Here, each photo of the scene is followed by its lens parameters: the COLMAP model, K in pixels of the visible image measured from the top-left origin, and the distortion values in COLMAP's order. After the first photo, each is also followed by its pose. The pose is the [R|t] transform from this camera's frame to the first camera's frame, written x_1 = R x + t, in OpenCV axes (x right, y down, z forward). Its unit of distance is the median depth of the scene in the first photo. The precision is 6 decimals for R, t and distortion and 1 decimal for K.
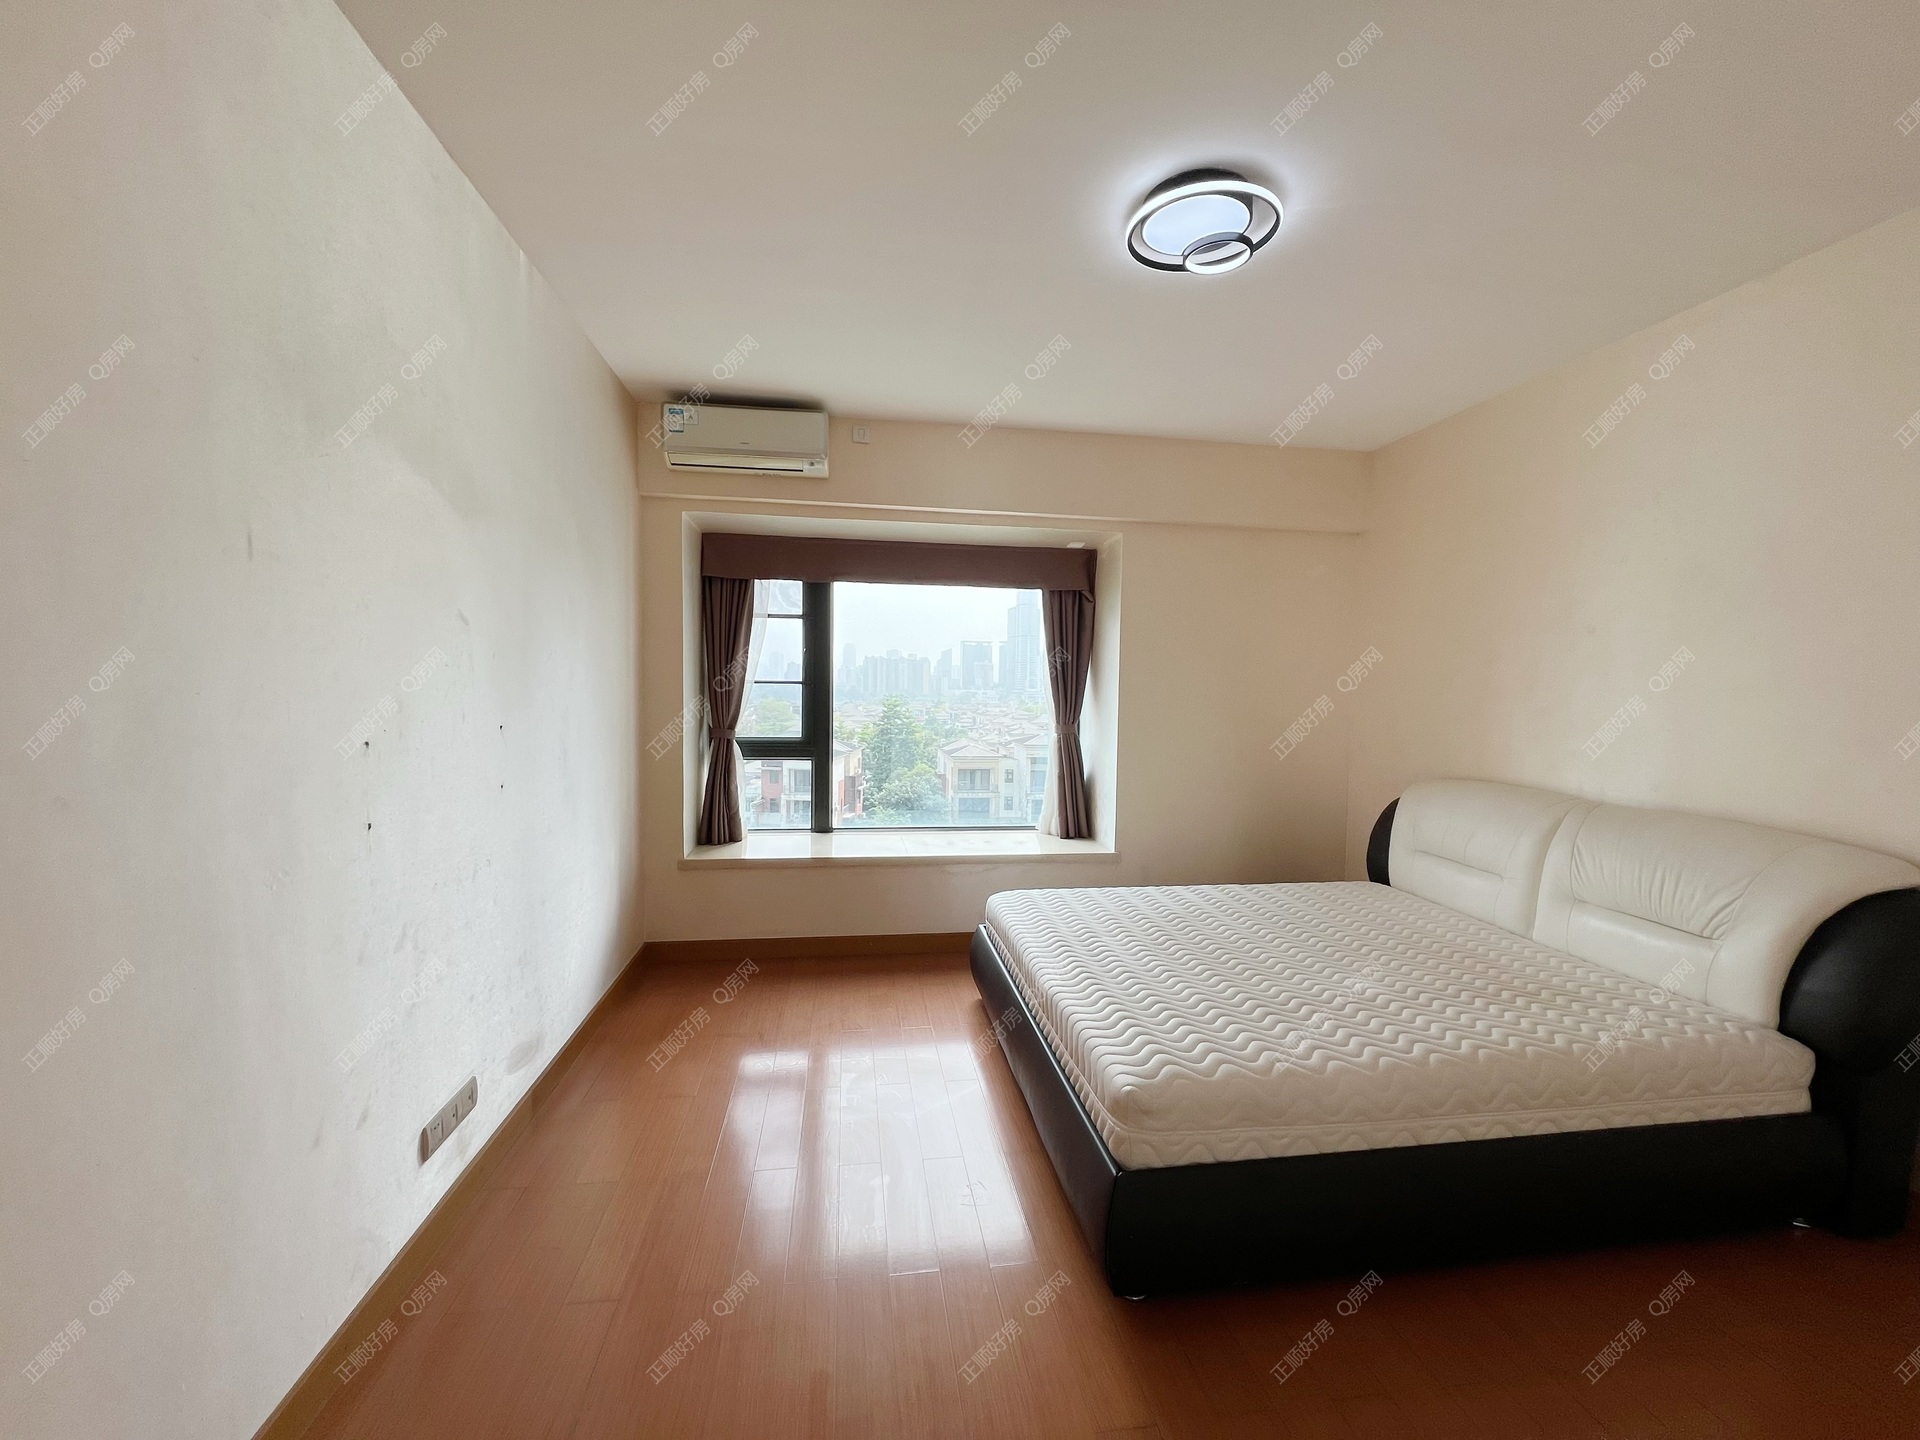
lens RADIAL K [[646.4, 0, 960.0], [0, 646.4, 720.0], [0, 0, 1]] dist [-0.000115, 0.000012]
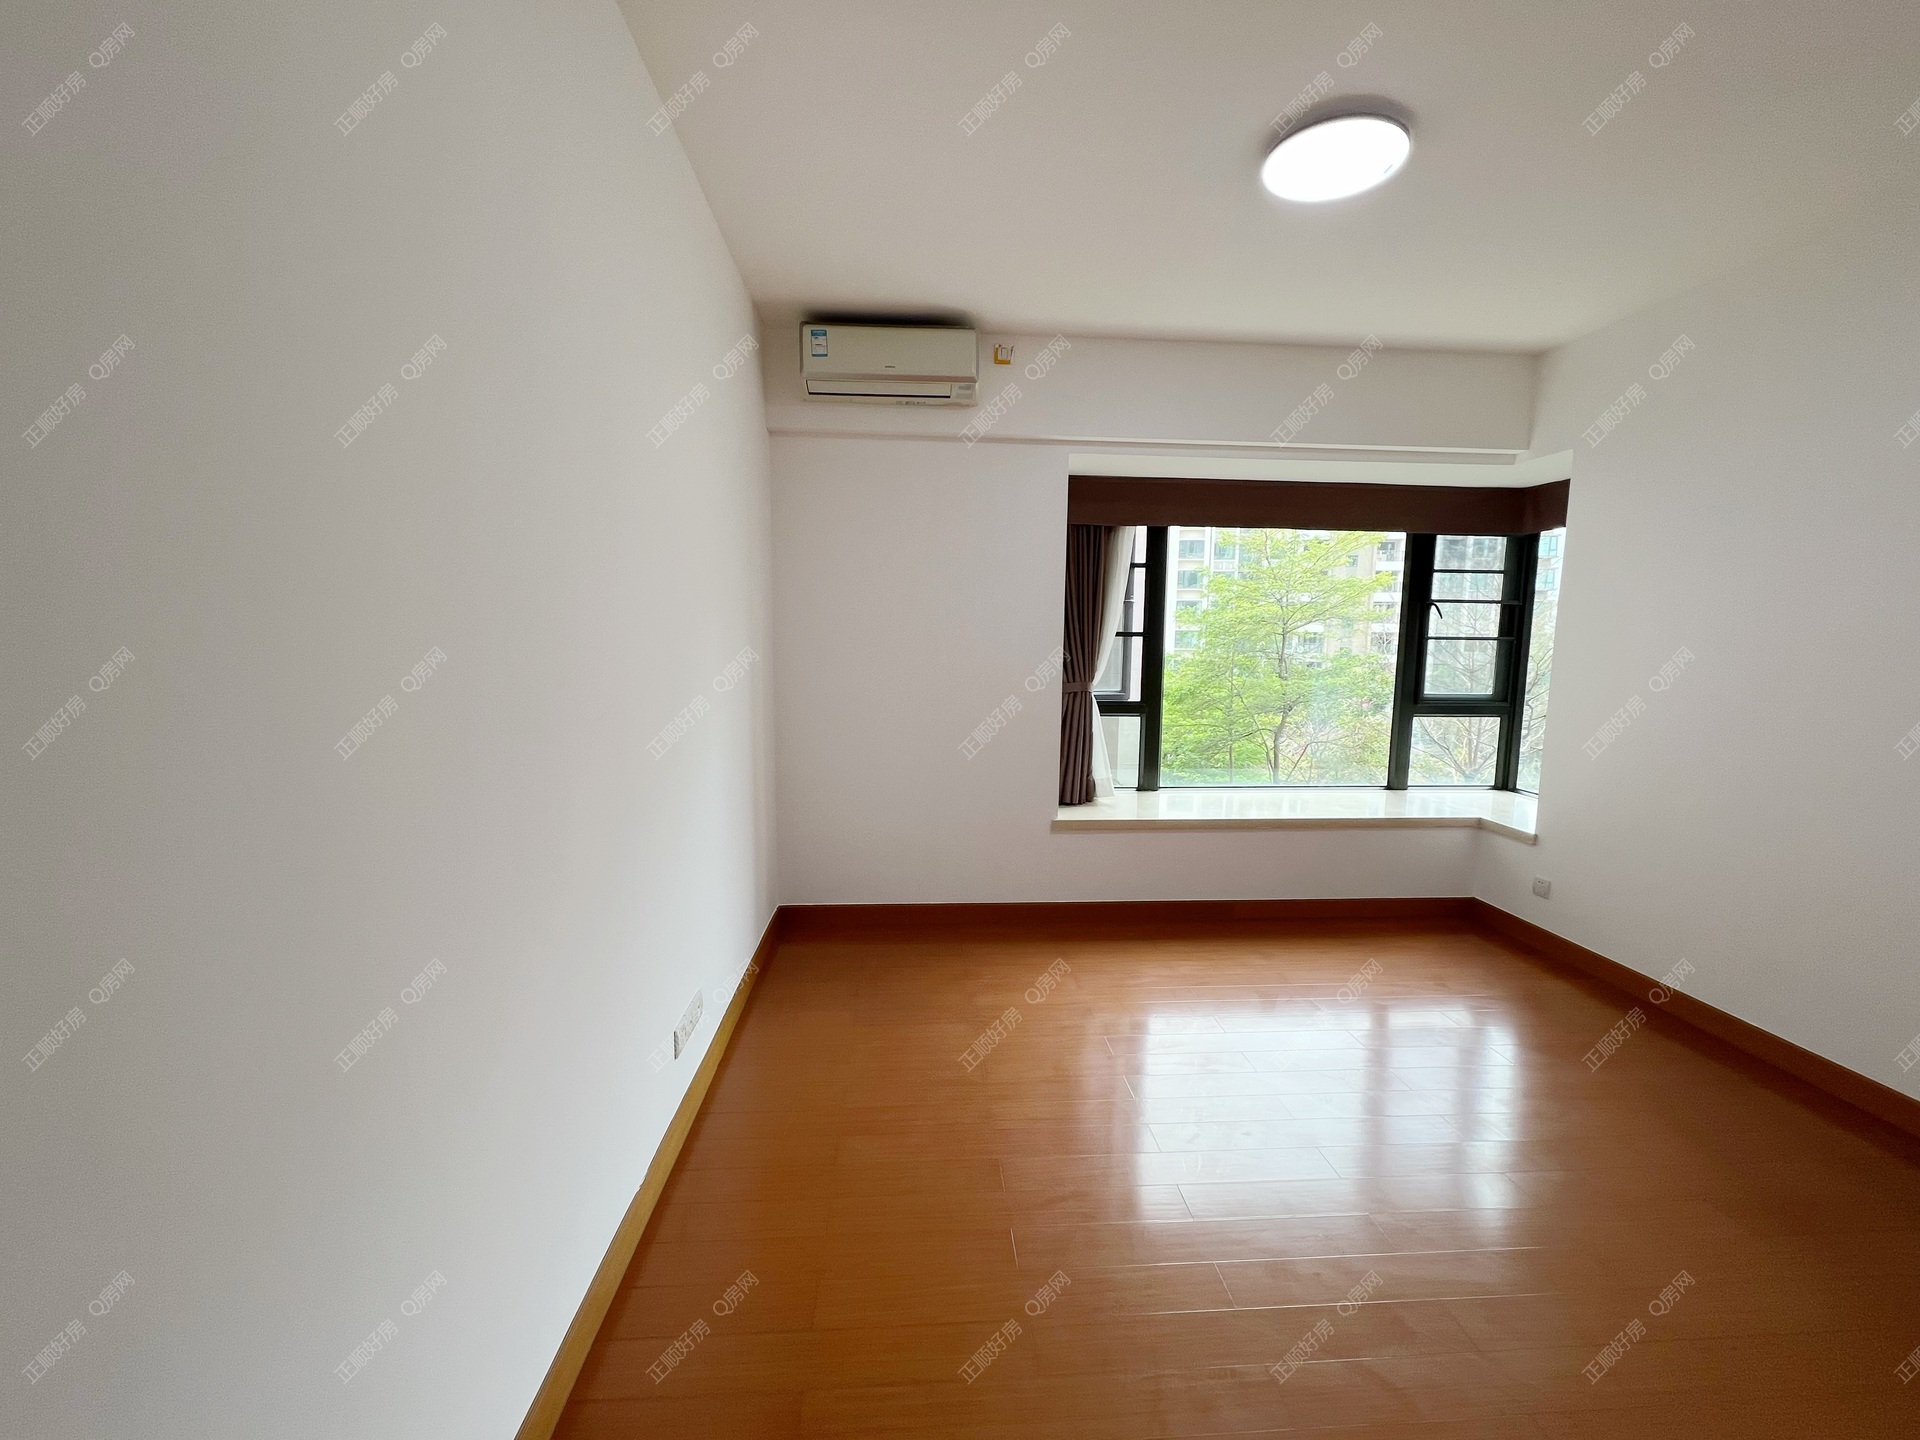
lens RADIAL K [[718.0, 0, 960.0], [0, 718.0, 720.0], [0, 0, 1]] dist [0.001420, 0.000031]
pose [[0.998187, -0.007132, -0.059764, -0.477494], [0.011219, 0.997599, 0.068344, -0.009963], [0.059133, -0.068890, 0.995870, -0.070908]]
